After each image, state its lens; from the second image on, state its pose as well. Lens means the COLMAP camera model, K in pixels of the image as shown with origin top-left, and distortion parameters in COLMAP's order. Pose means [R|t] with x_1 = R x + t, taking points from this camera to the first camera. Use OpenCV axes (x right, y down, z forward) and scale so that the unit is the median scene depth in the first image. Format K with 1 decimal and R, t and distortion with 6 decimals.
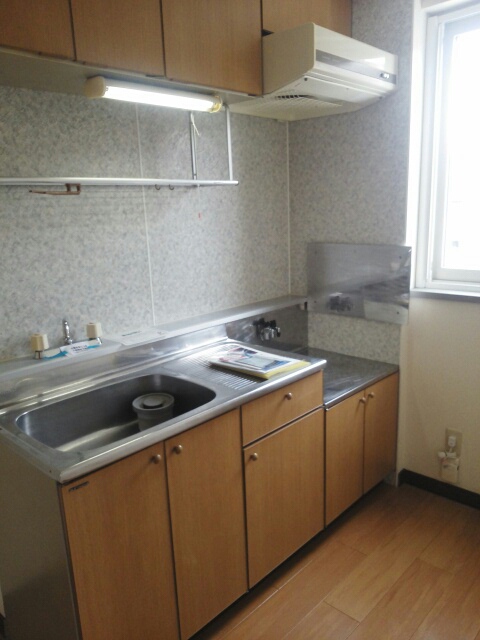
lens RADIAL K [[503.2, 0, 240.0], [0, 503.2, 320.0], [0, 0, 1]] dist [0.001087, -0.000170]
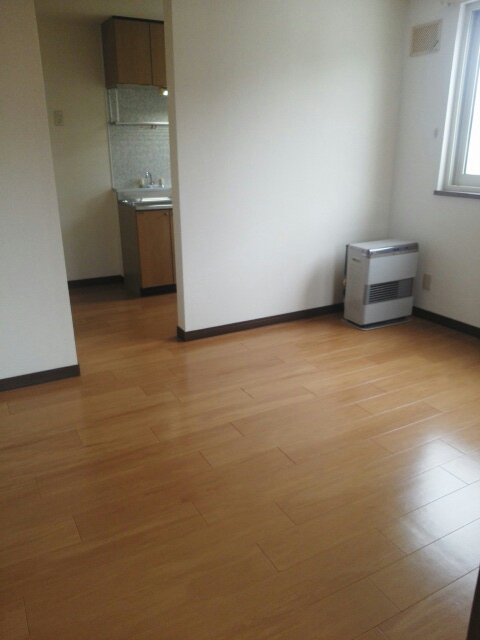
lens RADIAL K [[499.2, 0, 240.0], [0, 499.2, 320.0], [0, 0, 1]] dist [0.002217, -0.000297]
pose [[0.952877, 0.133936, -0.272190, 0.997967], [-0.100702, 0.986033, 0.132660, 0.379826], [0.286156, -0.098998, 0.953055, -1.590613]]
